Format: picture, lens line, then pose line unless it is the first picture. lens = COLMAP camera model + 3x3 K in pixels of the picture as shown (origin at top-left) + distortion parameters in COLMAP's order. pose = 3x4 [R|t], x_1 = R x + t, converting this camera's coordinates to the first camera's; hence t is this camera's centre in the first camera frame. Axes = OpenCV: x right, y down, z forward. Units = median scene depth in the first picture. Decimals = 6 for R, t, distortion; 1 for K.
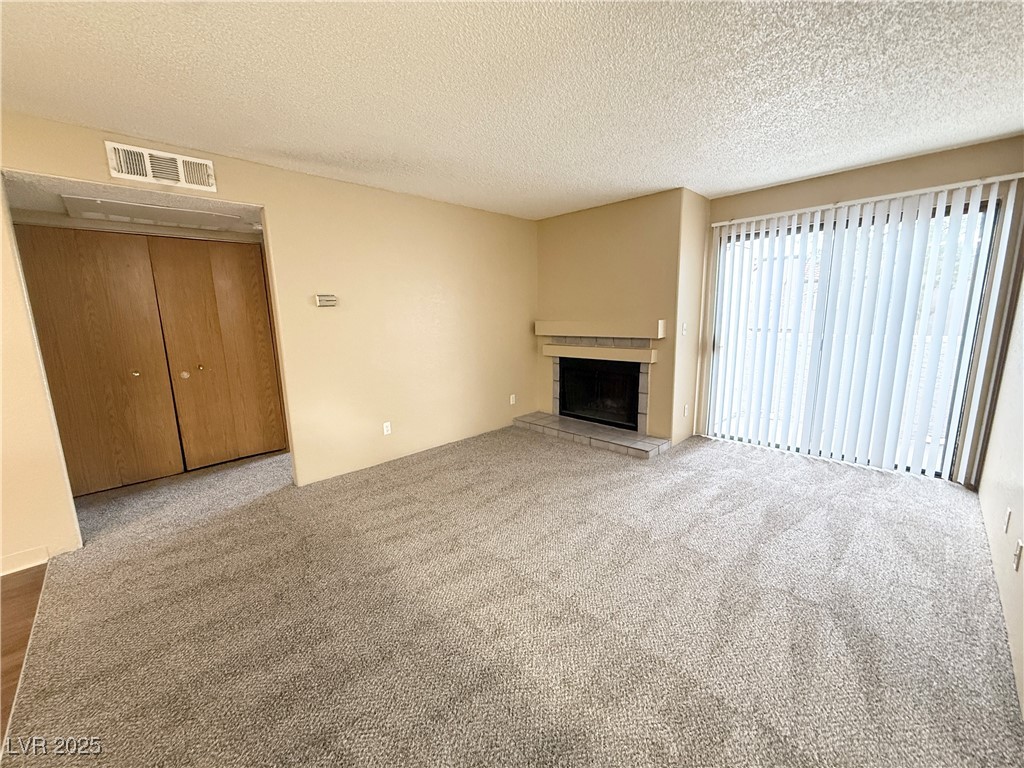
lens RADIAL K [[407.1, 0, 510.6], [0, 407.1, 384.2], [0, 0, 1]] dist [0.000099, -0.000354]
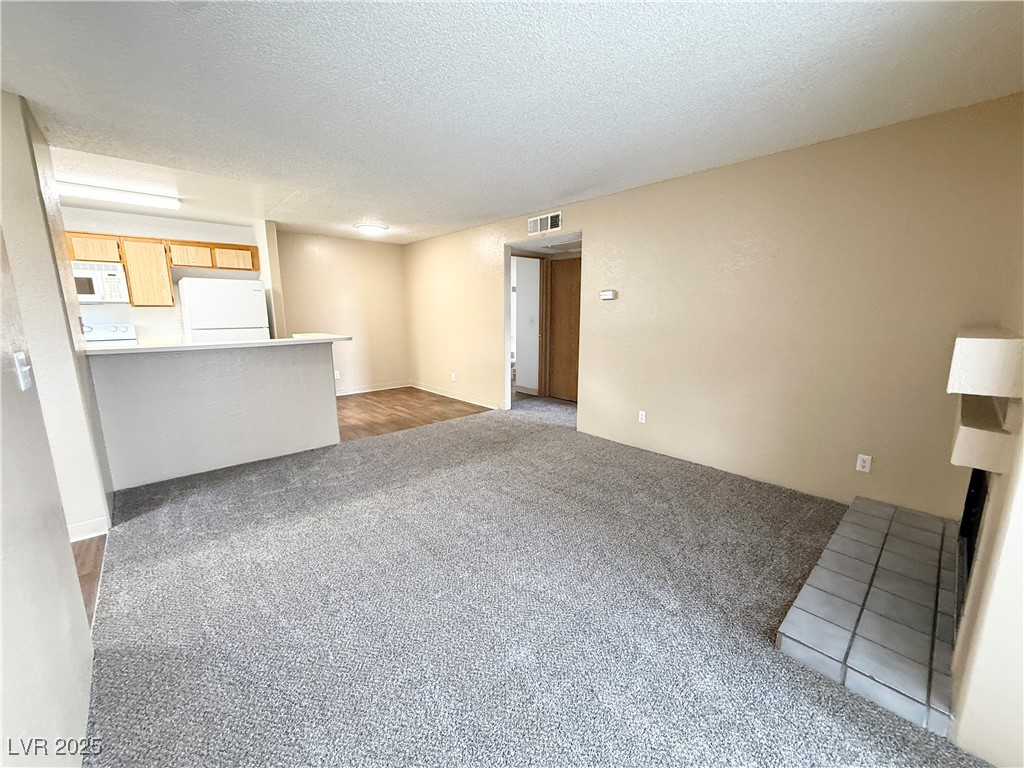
lens RADIAL K [[407.1, 0, 510.6], [0, 407.1, 384.2], [0, 0, 1]] dist [0.000099, -0.000354]
pose [[-0.042946, 0.201547, -0.978537, 0.710674], [-0.170291, 0.963631, 0.205950, -0.128445], [0.984457, 0.175481, -0.007063, 0.661099]]
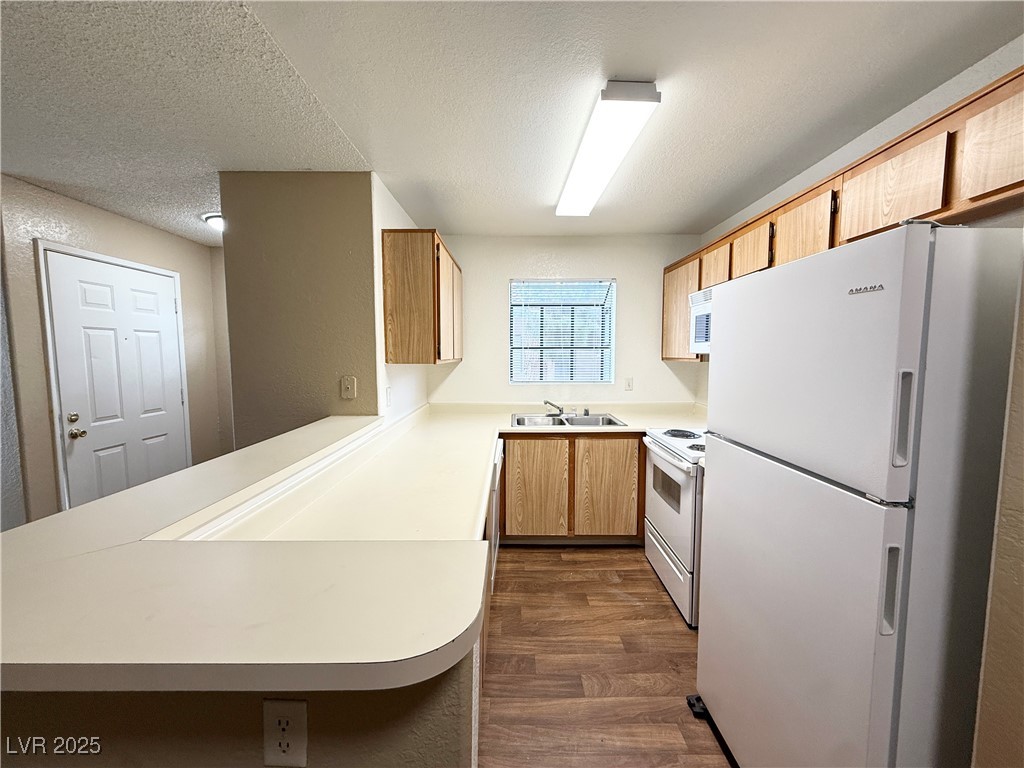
lens RADIAL K [[407.1, 0, 510.6], [0, 407.1, 384.2], [0, 0, 1]] dist [0.000099, -0.000354]
pose [[-0.710354, -0.032138, 0.703111, -0.600016], [0.137575, 0.973349, 0.183482, -0.030099], [-0.690269, 0.227067, -0.687000, 0.119745]]
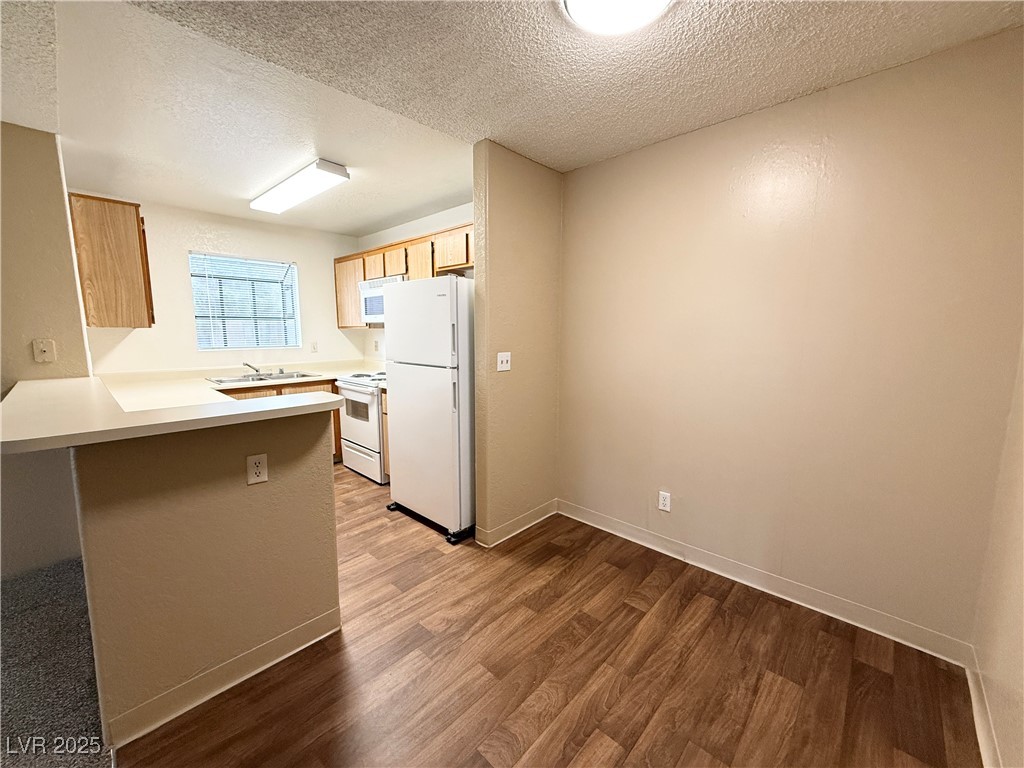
lens RADIAL K [[407.1, 0, 510.6], [0, 407.1, 384.2], [0, 0, 1]] dist [0.000099, -0.000354]
pose [[-0.998836, 0.025216, -0.041119, -0.660349], [0.011570, 0.952837, 0.303261, -0.073772], [0.046827, 0.302432, -0.952020, 0.487043]]
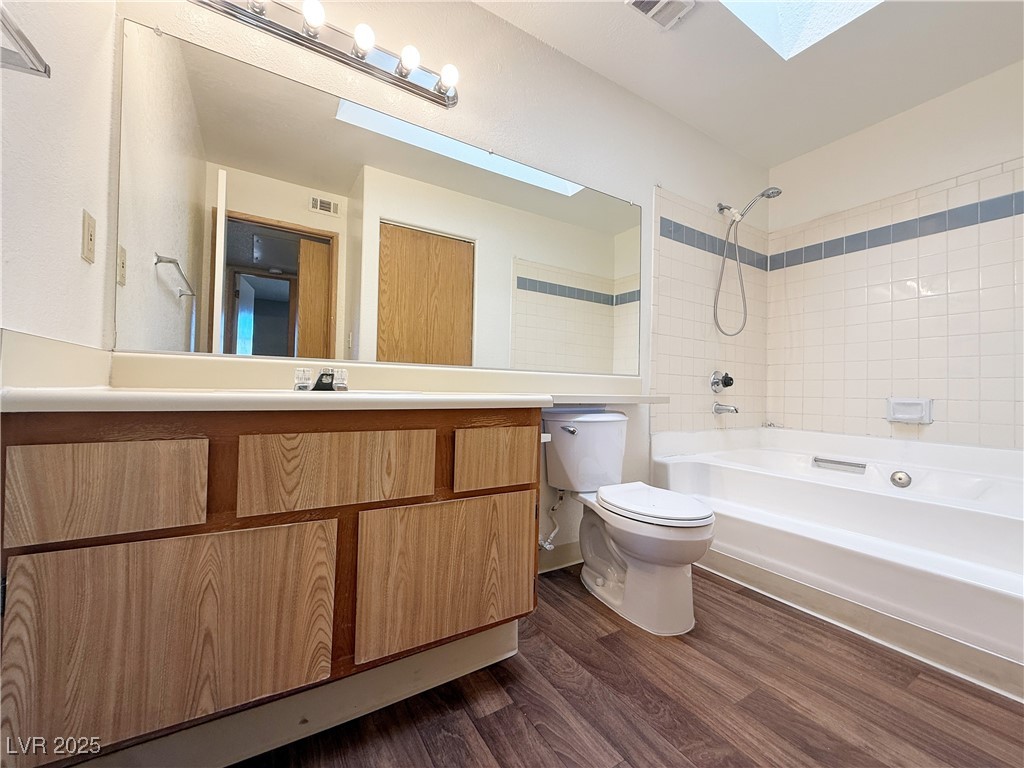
lens RADIAL K [[407.1, 0, 510.6], [0, 407.1, 384.2], [0, 0, 1]] dist [0.000099, -0.000354]
pose [[0.221551, 0.040165, 0.974321, -1.037537], [0.139818, 0.987519, -0.072502, 0.143238], [-0.965073, 0.152291, 0.213170, 0.135023]]
